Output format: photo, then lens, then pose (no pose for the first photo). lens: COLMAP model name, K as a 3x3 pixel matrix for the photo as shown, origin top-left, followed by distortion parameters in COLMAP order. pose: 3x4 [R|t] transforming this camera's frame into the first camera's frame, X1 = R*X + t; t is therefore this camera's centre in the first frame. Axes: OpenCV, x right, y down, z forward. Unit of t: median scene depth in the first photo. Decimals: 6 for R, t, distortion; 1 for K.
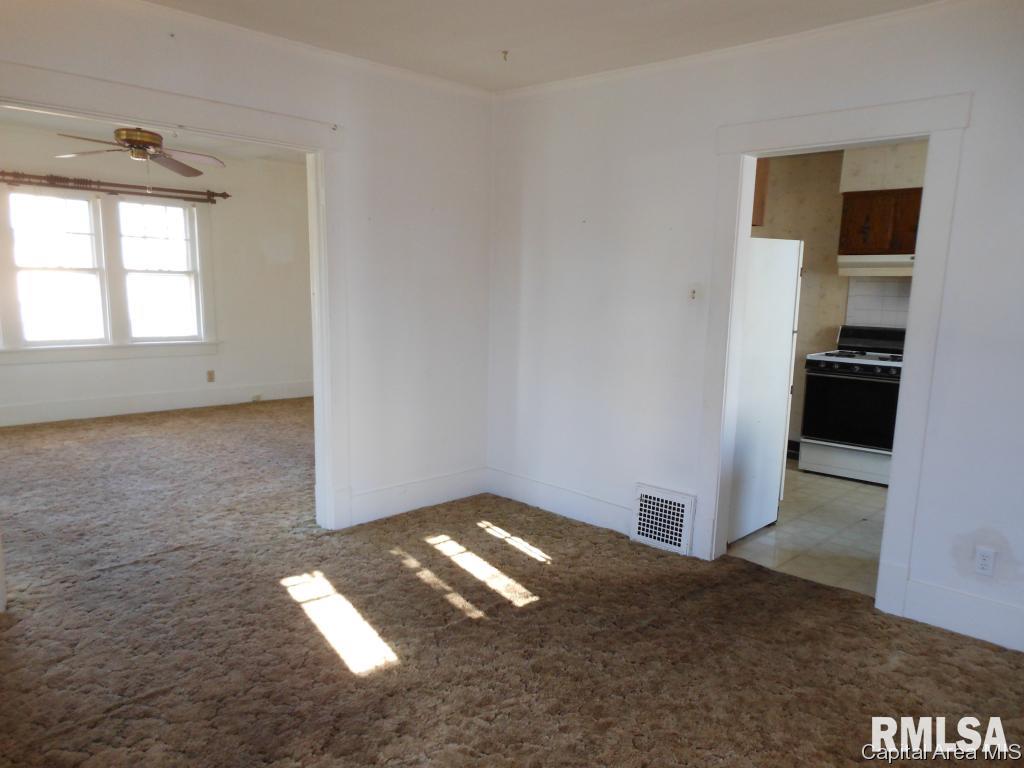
lens RADIAL K [[754.4, 0, 513.0], [0, 754.4, 385.5], [0, 0, 1]] dist [0.047791, -0.008939]
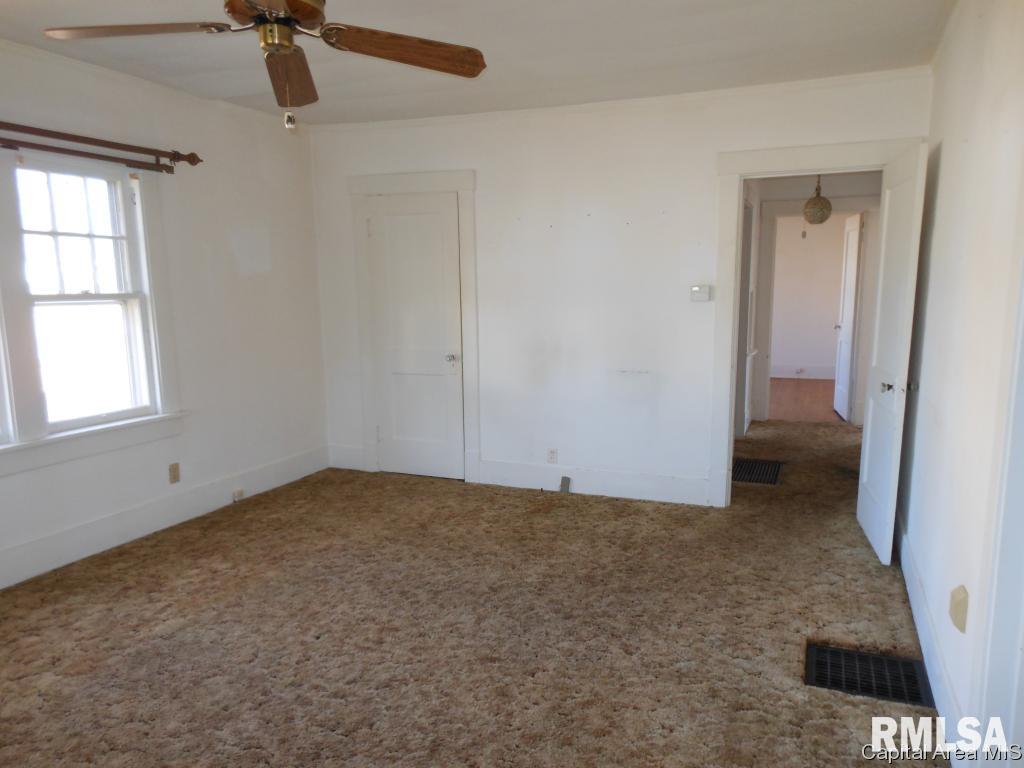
lens RADIAL K [[754.4, 0, 510.6], [0, 754.4, 387.4], [0, 0, 1]] dist [0.047791, -0.008939]
pose [[0.926906, -0.085905, 0.365329, -0.381008], [0.087600, 0.996084, 0.011968, -0.064035], [-0.364927, 0.020910, 0.930801, 0.379800]]
